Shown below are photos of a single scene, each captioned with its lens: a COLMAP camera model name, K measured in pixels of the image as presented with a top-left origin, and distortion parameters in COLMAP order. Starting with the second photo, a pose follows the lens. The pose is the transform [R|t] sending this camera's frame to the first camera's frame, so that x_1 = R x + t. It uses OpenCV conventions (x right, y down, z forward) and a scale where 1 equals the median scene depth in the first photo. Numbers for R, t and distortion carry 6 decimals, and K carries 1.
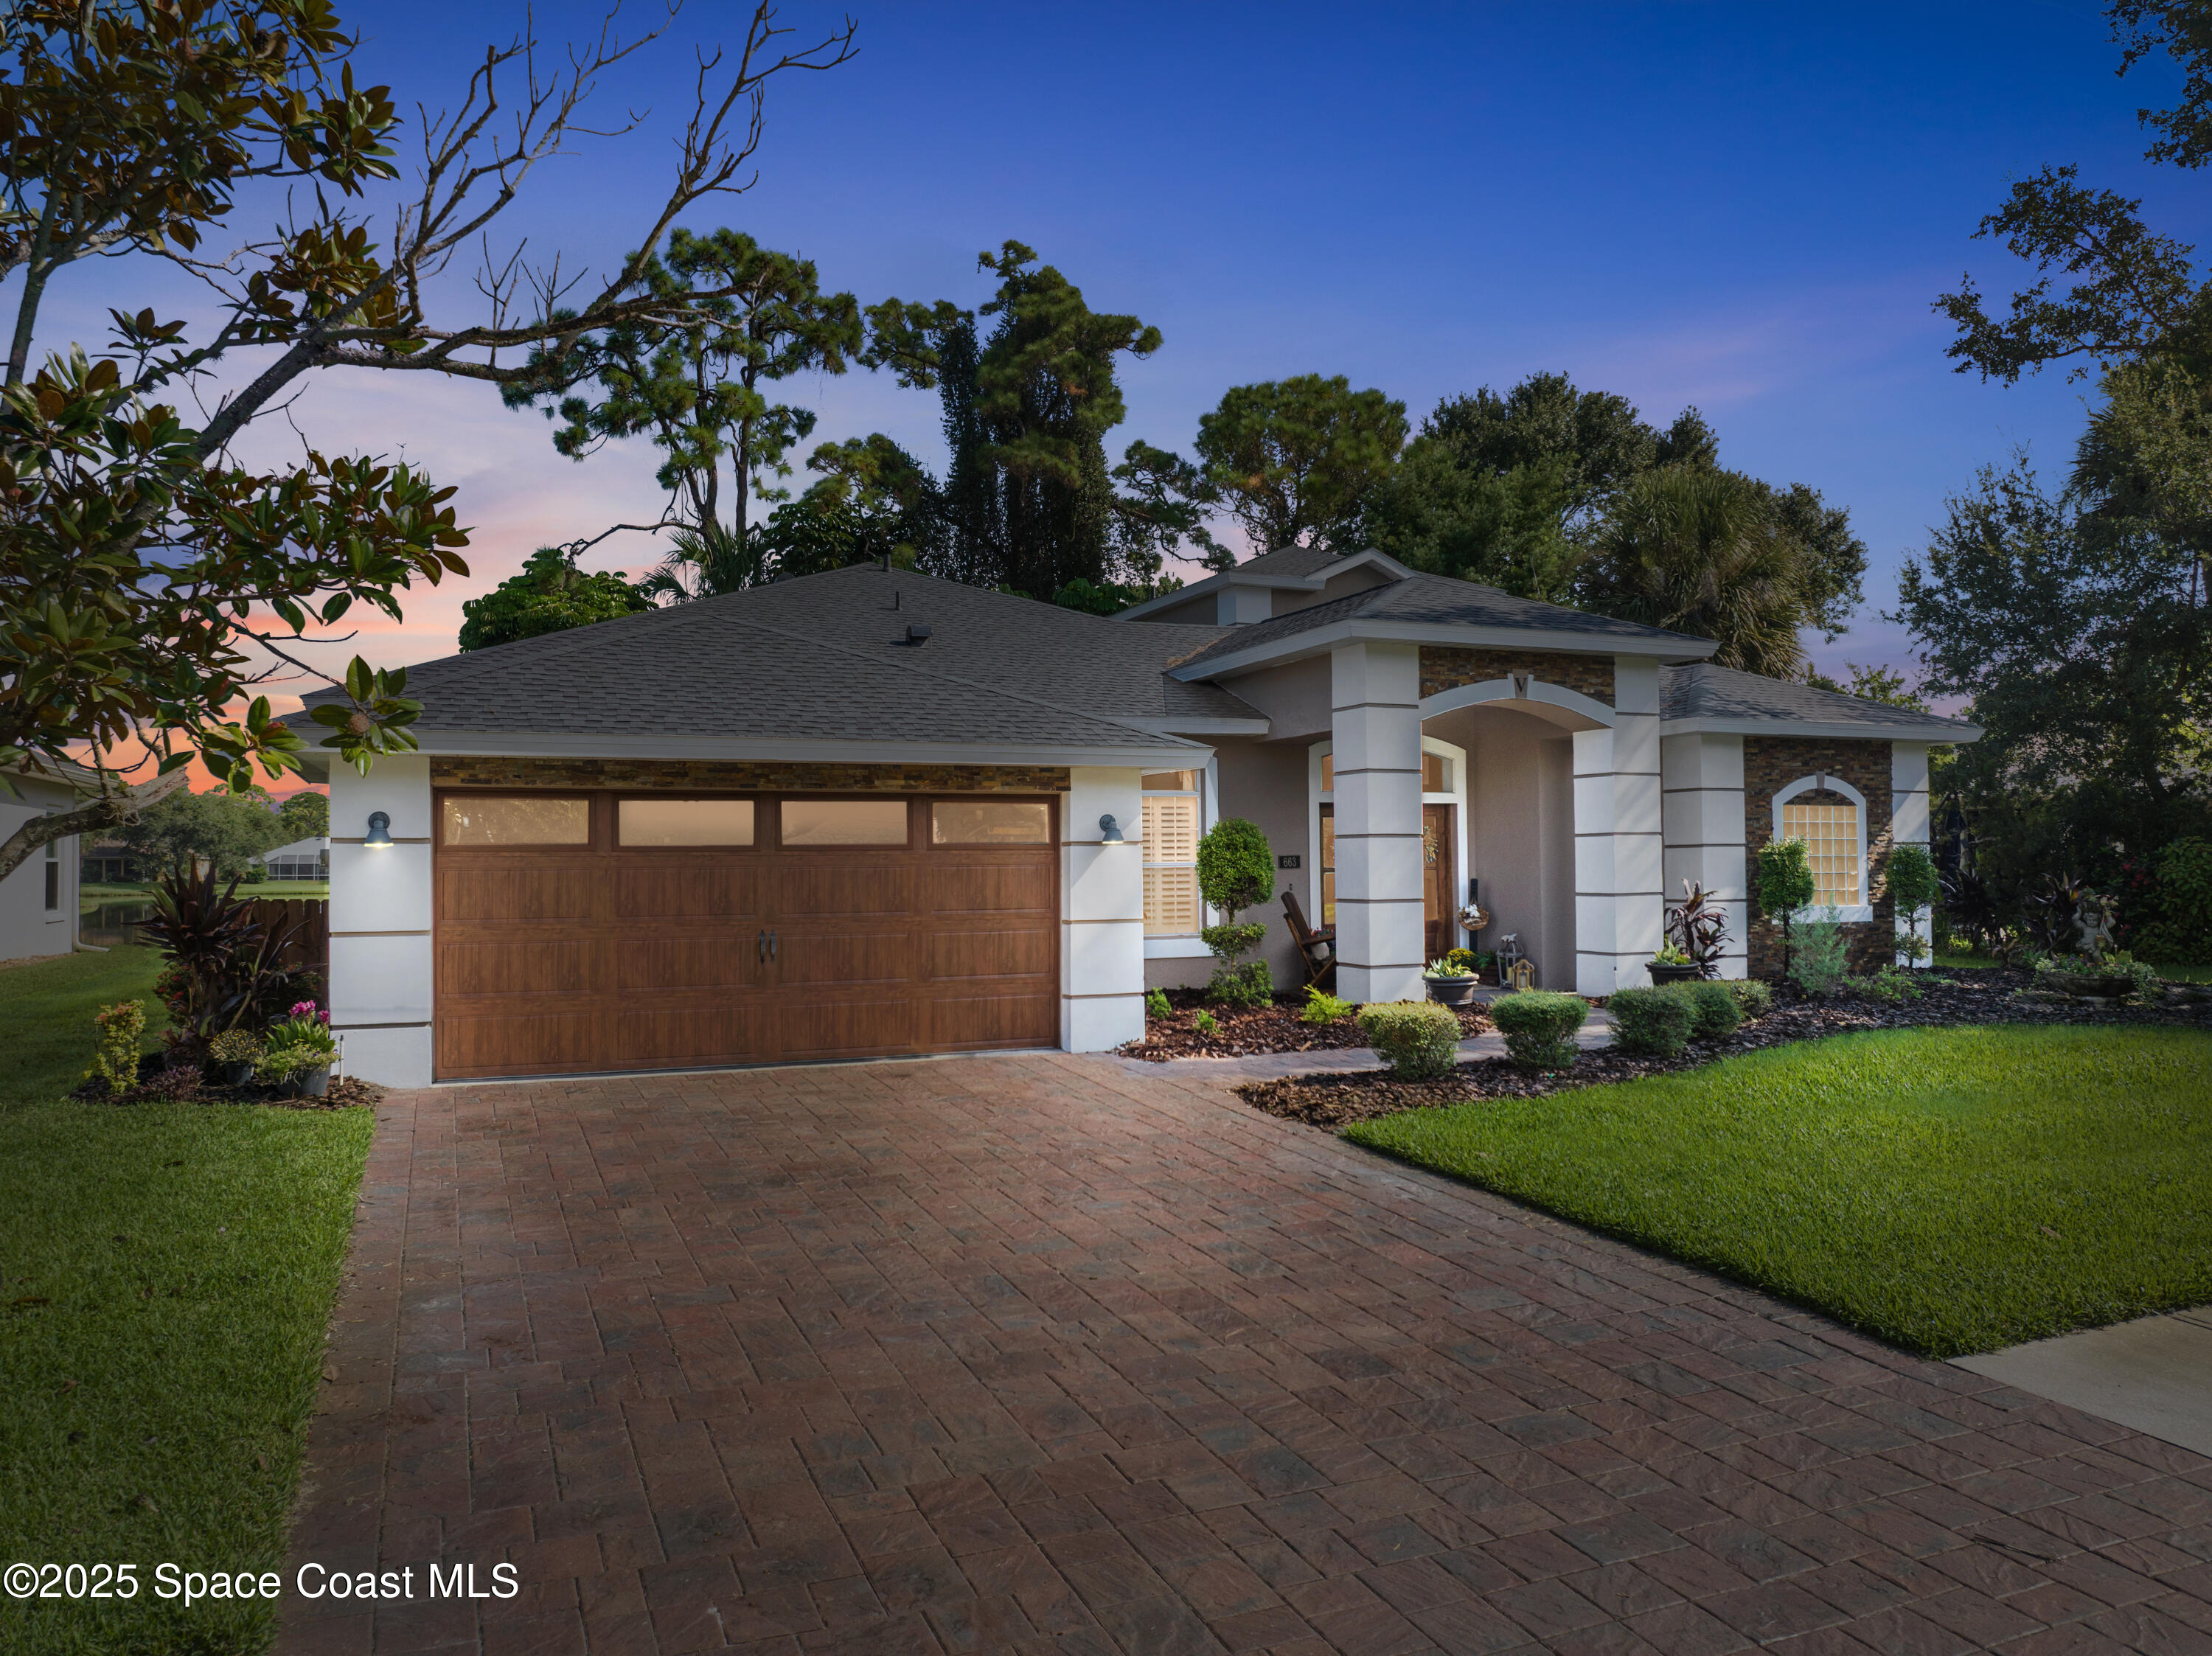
lens RADIAL K [[1606.7, 0, 1106.0], [0, 1606.7, 828.0], [0, 0, 1]] dist [-0.025100, -0.000687]
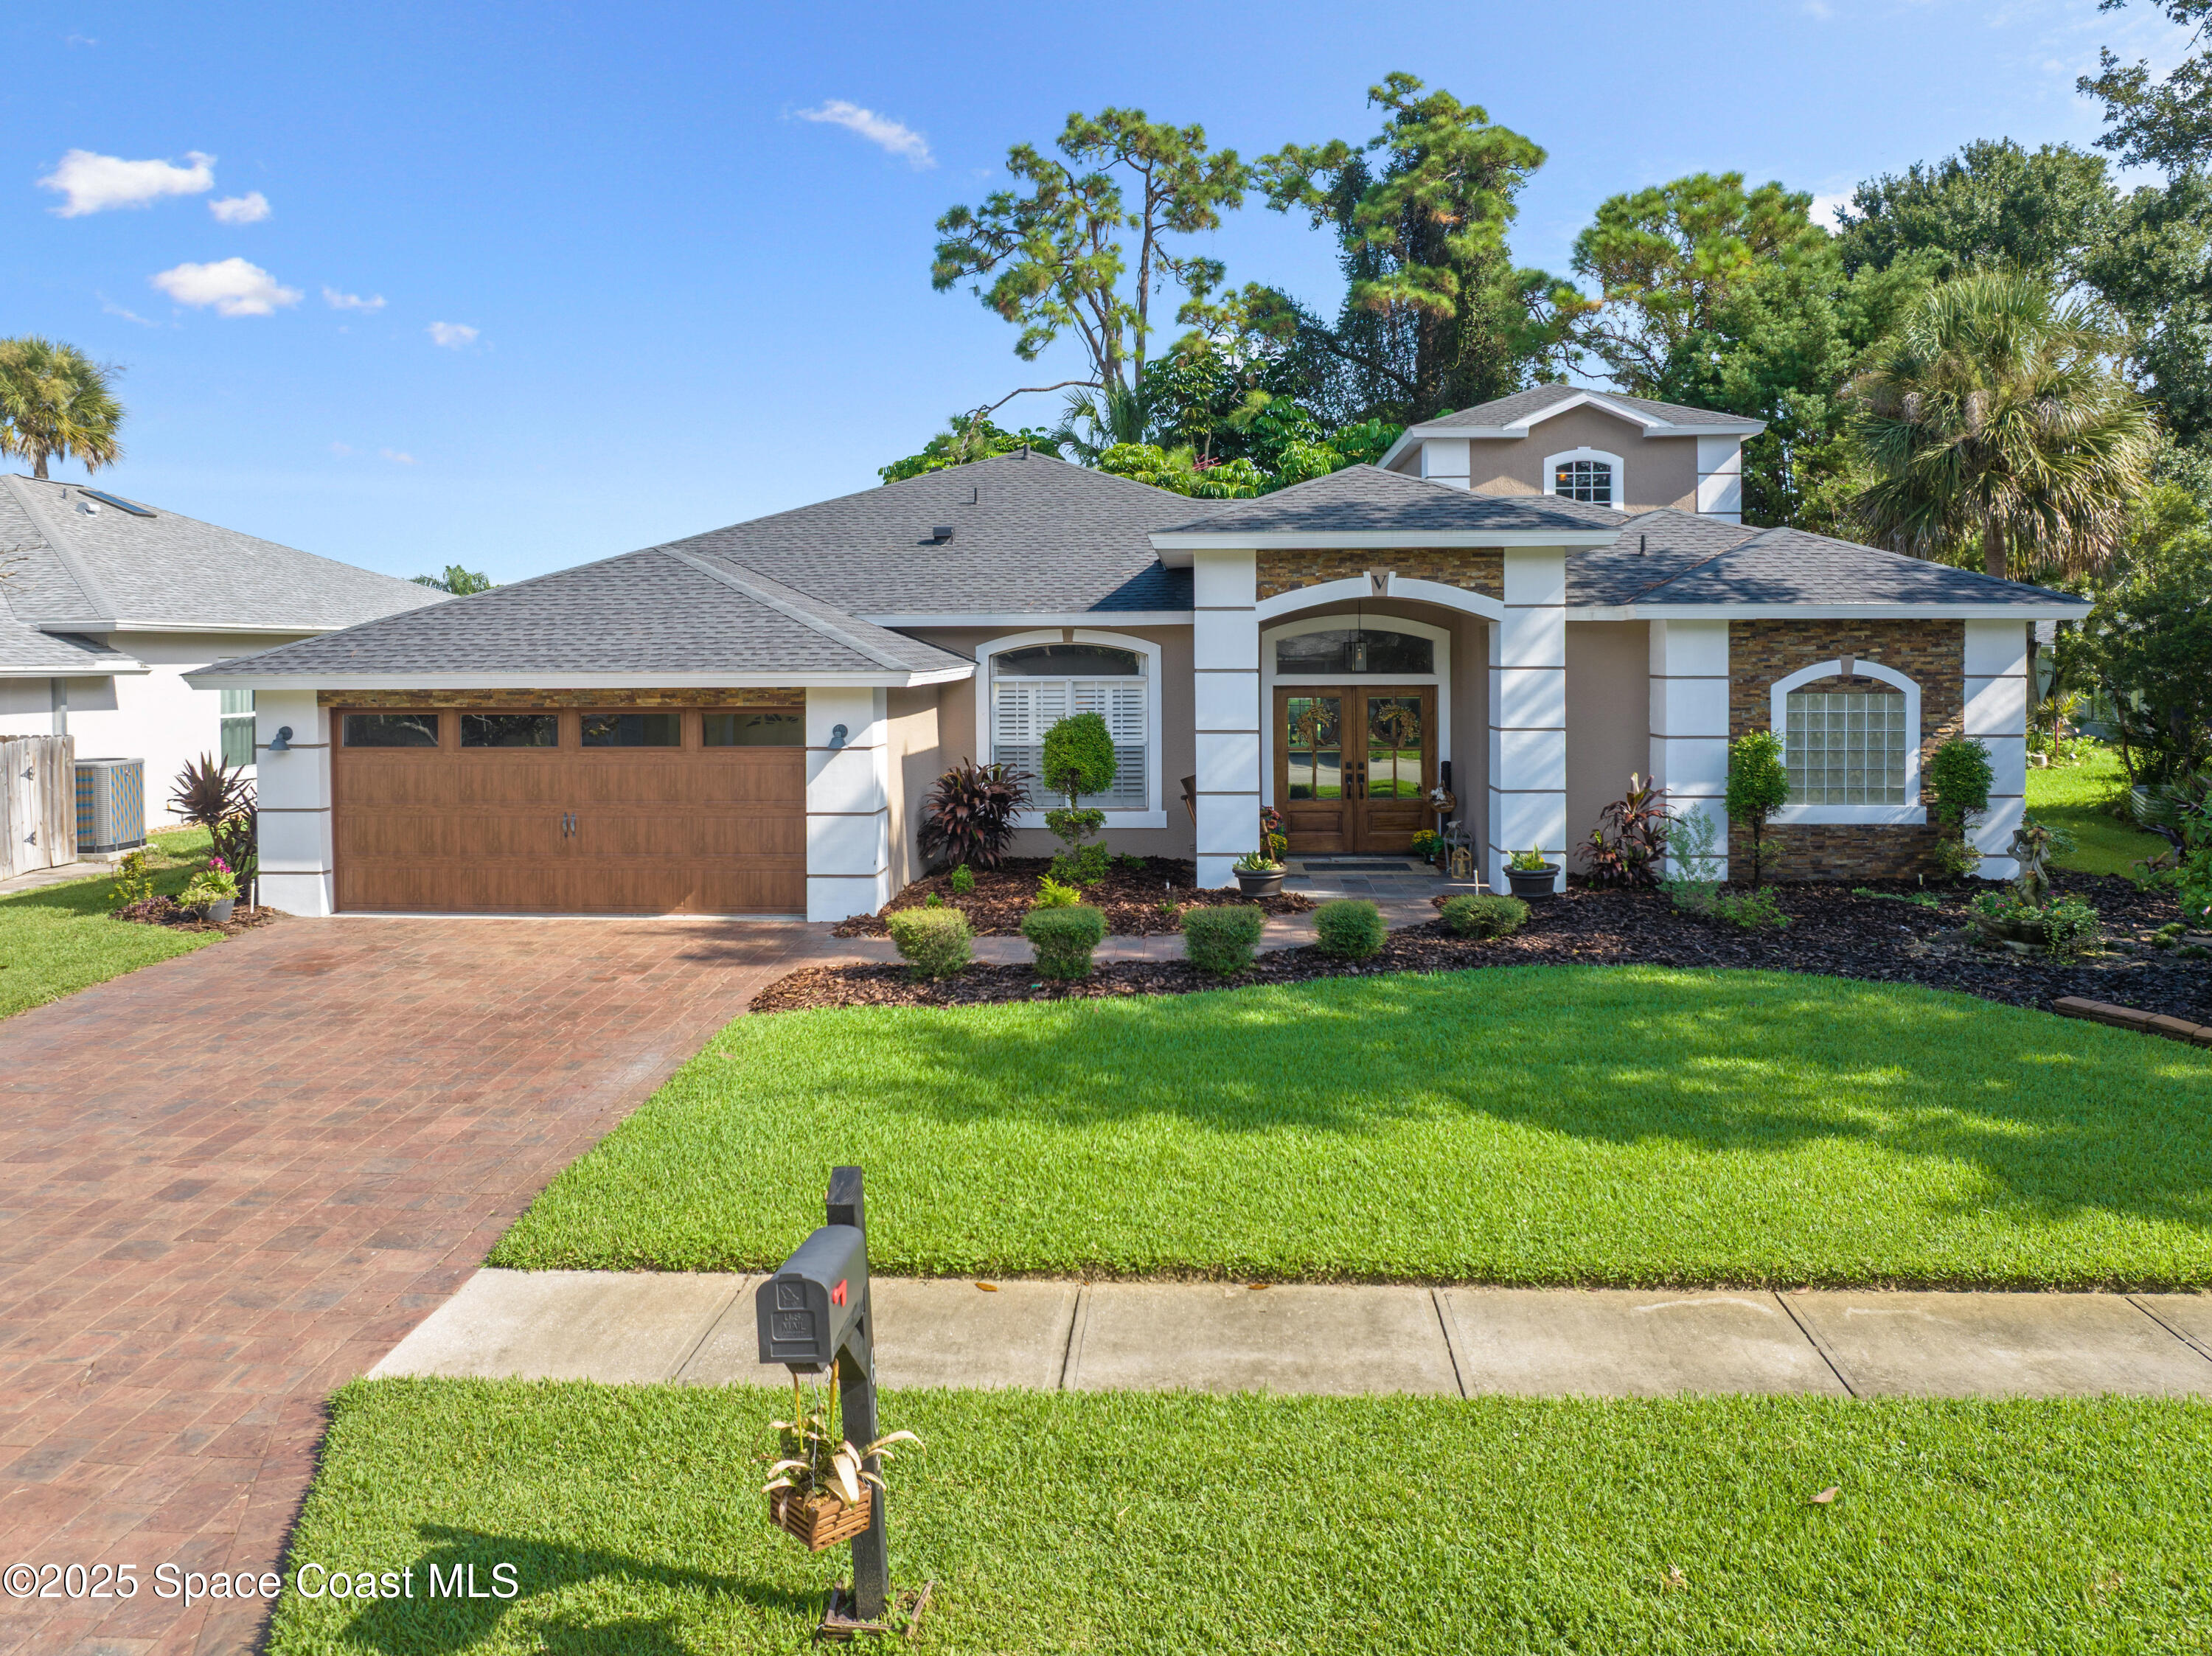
lens RADIAL K [[1603.4, 0, 1037.0], [0, 1603.4, 650.5], [0, 0, 1]] dist [-0.028965, -0.003264]
pose [[0.895057, 0.003371, -0.445938, 0.287570], [0.004514, 0.999852, 0.016618, -0.035945], [0.445928, -0.016887, 0.894910, 0.003472]]
